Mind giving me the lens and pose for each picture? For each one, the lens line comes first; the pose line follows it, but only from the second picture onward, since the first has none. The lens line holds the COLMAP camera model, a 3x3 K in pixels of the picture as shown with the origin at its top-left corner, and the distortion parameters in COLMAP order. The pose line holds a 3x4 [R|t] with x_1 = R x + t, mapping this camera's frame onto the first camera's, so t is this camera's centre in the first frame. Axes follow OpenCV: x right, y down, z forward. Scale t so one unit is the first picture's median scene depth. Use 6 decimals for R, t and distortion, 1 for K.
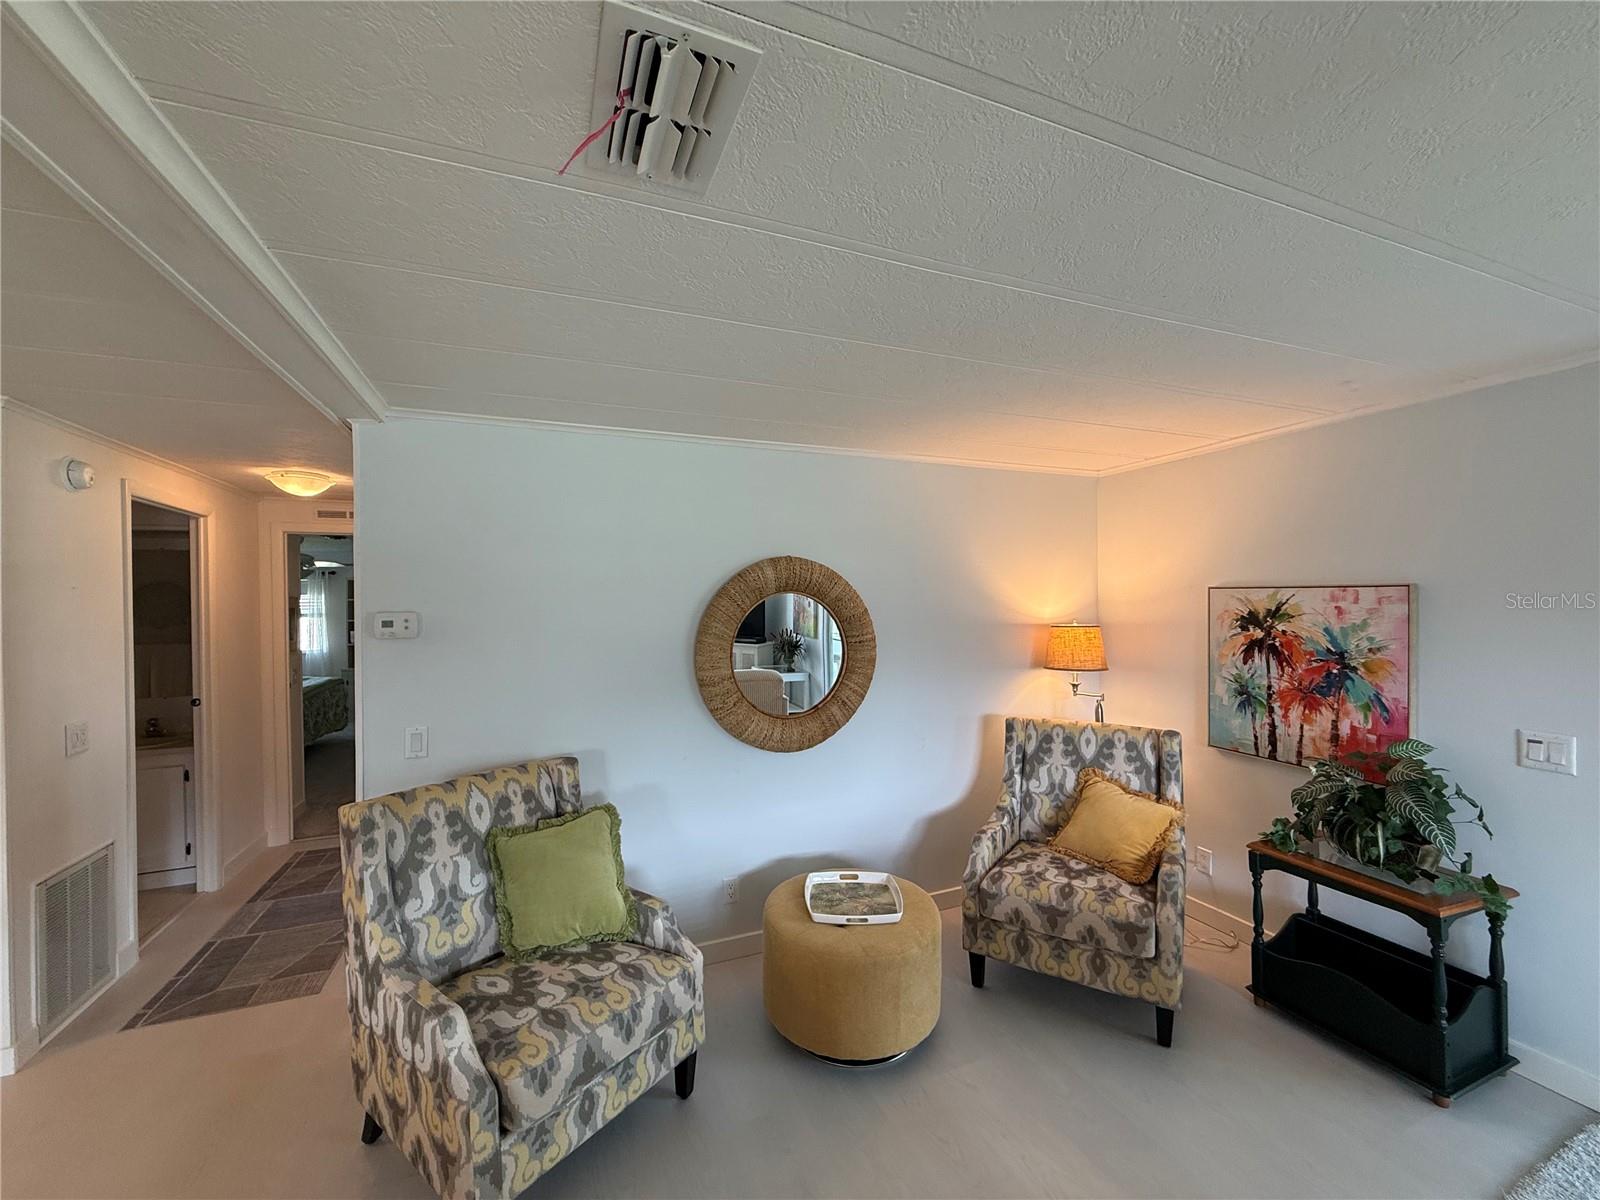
lens RADIAL K [[634.8, 0, 795.3], [0, 634.8, 601.3], [0, 0, 1]] dist [0.000955, -0.000424]
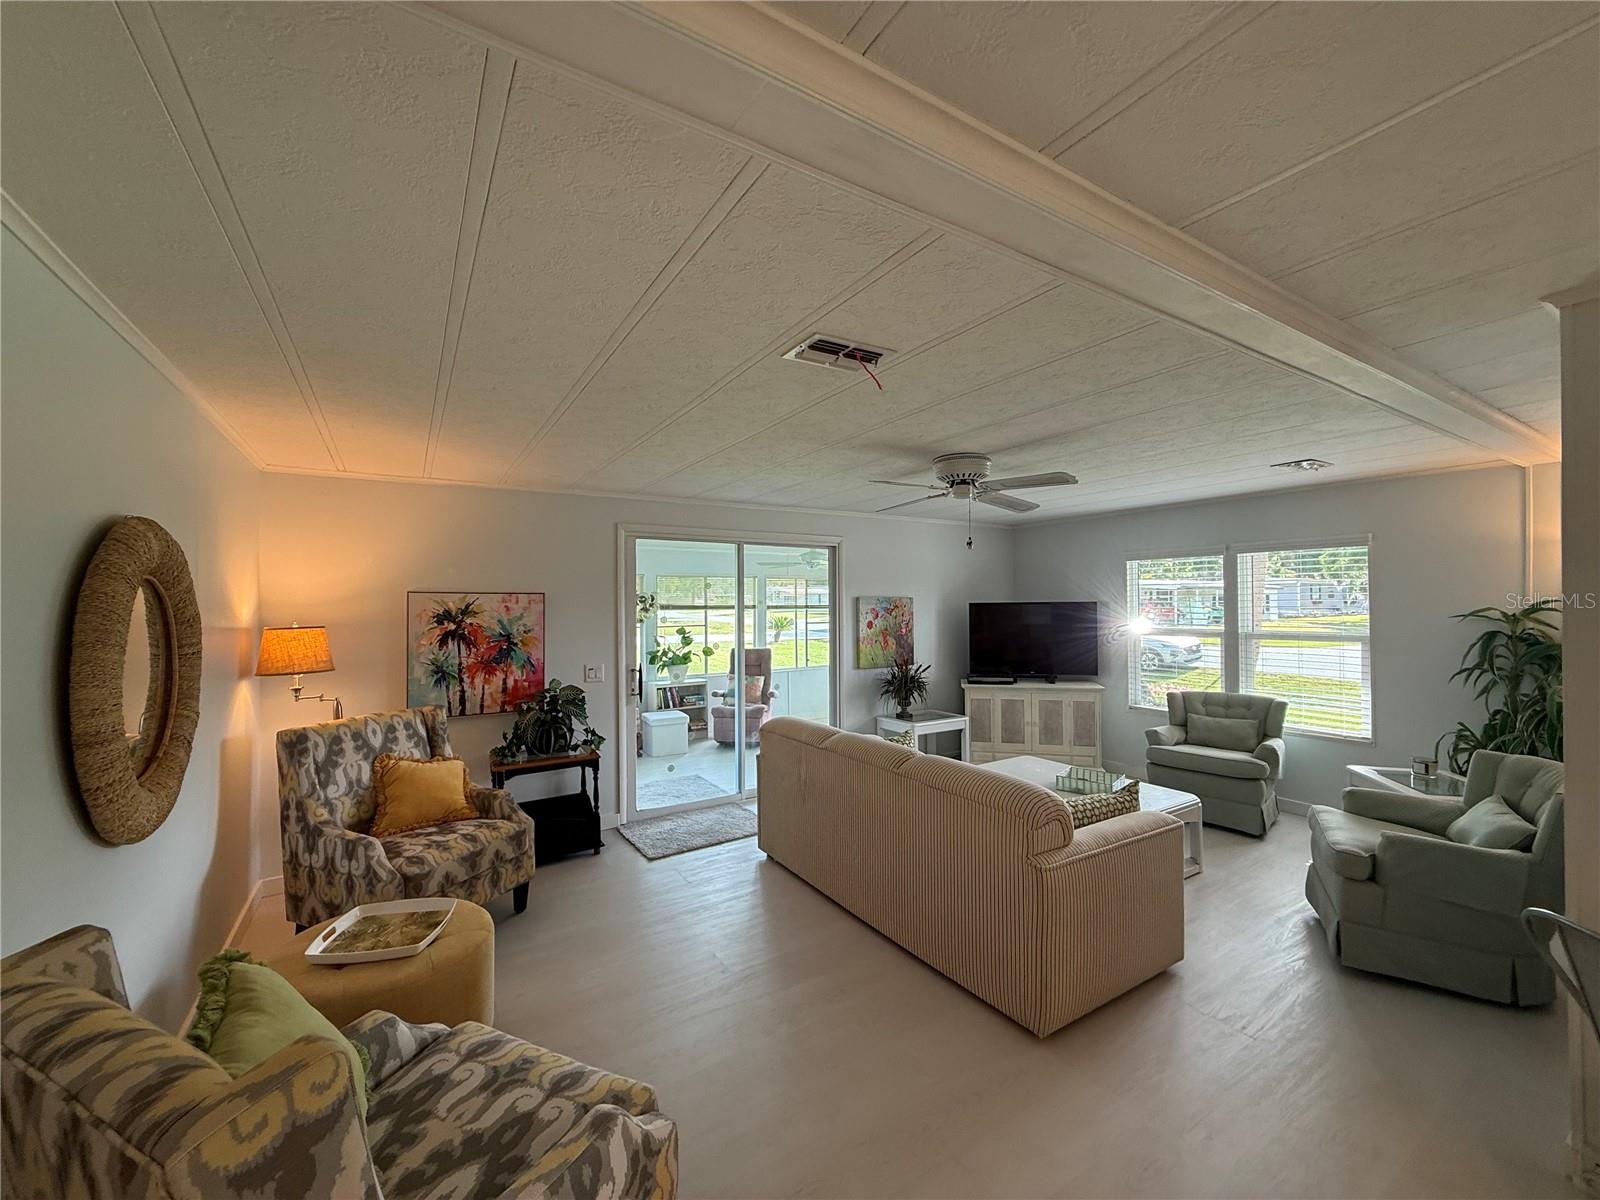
lens RADIAL K [[634.8, 0, 797.0], [0, 634.8, 601.8], [0, 0, 1]] dist [0.000955, -0.000424]
pose [[-0.170785, 0.018237, 0.985140, -0.762932], [0.013015, 0.999783, -0.016252, 0.030418], [-0.985222, 0.010046, -0.170985, 0.510573]]
